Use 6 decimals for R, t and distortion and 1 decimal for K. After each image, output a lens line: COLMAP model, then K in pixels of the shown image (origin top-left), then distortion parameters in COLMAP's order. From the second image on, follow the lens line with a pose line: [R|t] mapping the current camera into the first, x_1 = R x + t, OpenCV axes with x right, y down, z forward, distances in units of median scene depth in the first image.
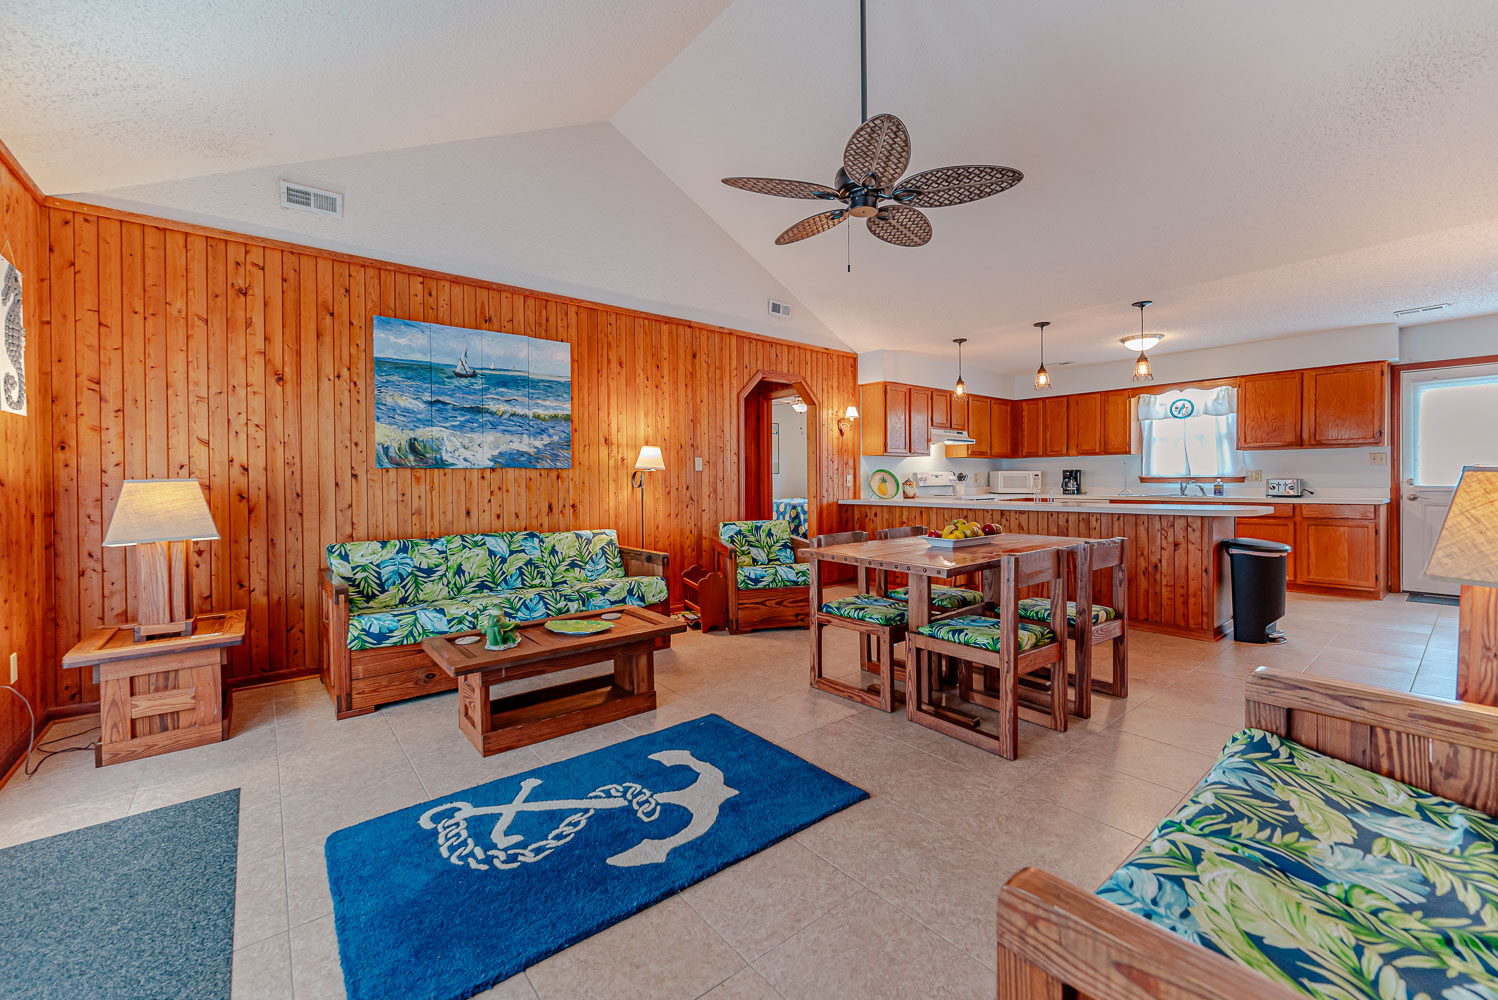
lens RADIAL K [[600.0, 0, 808.1], [0, 600.0, 484.7], [0, 0, 1]] dist [-0.000462, 0.000185]
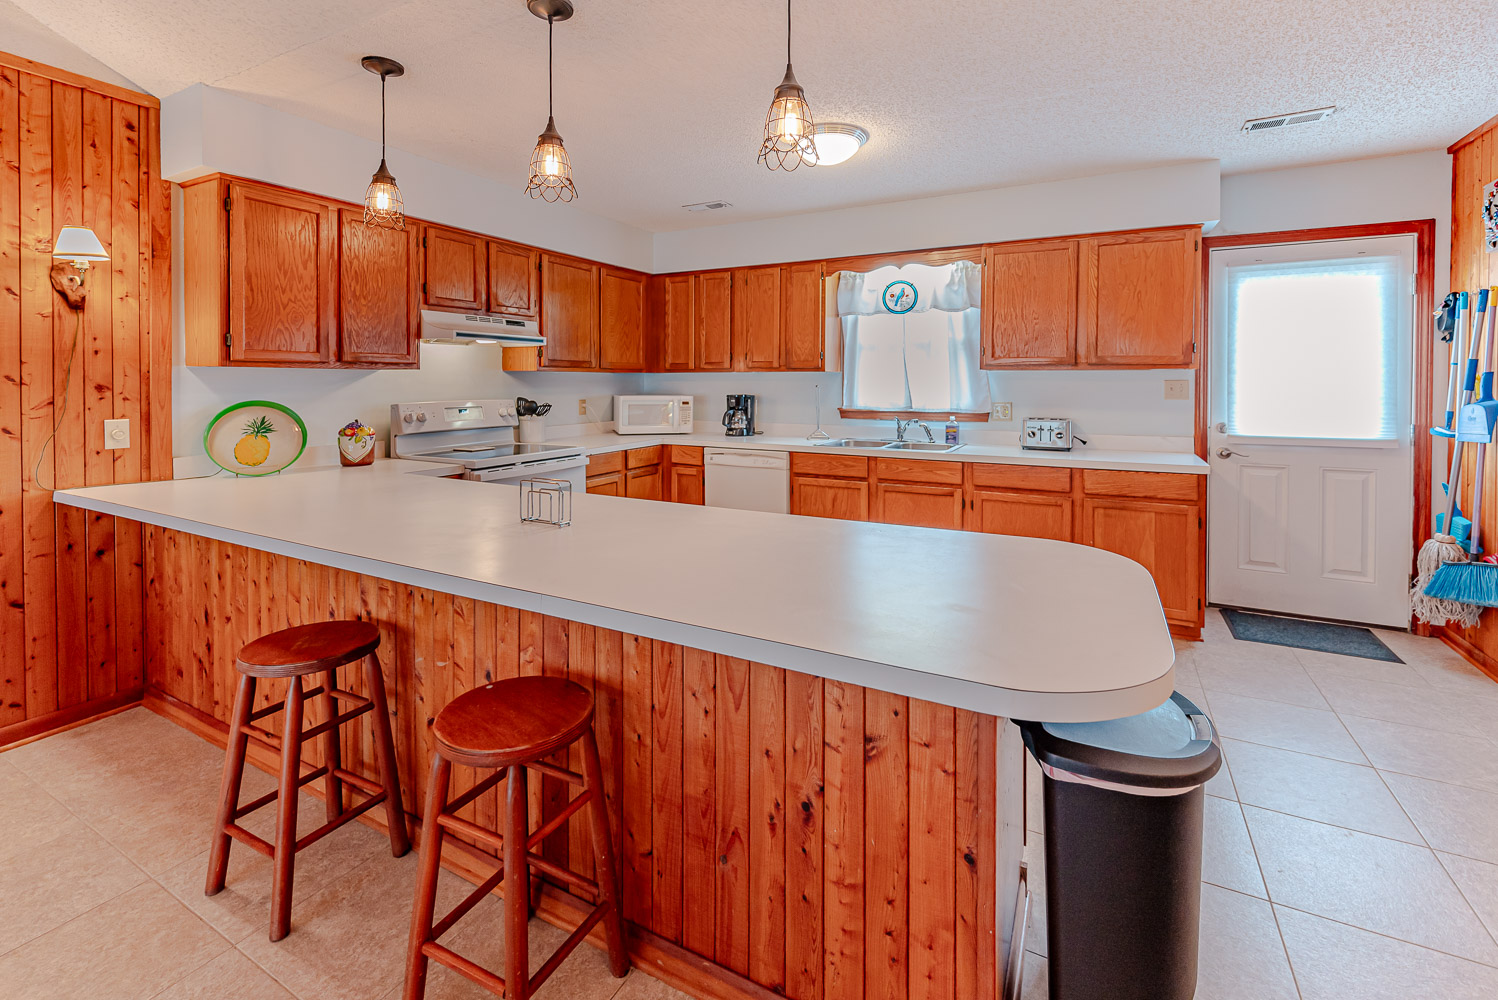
lens RADIAL K [[663.1, 0, 752.9], [0, 663.1, 393.8], [0, 0, 1]] dist [-0.000572, 0.000067]
pose [[0.943963, 0.006454, 0.329987, 0.273358], [-0.007622, 0.999968, 0.002244, -0.031820], [-0.329962, -0.004633, 0.943983, 0.434442]]
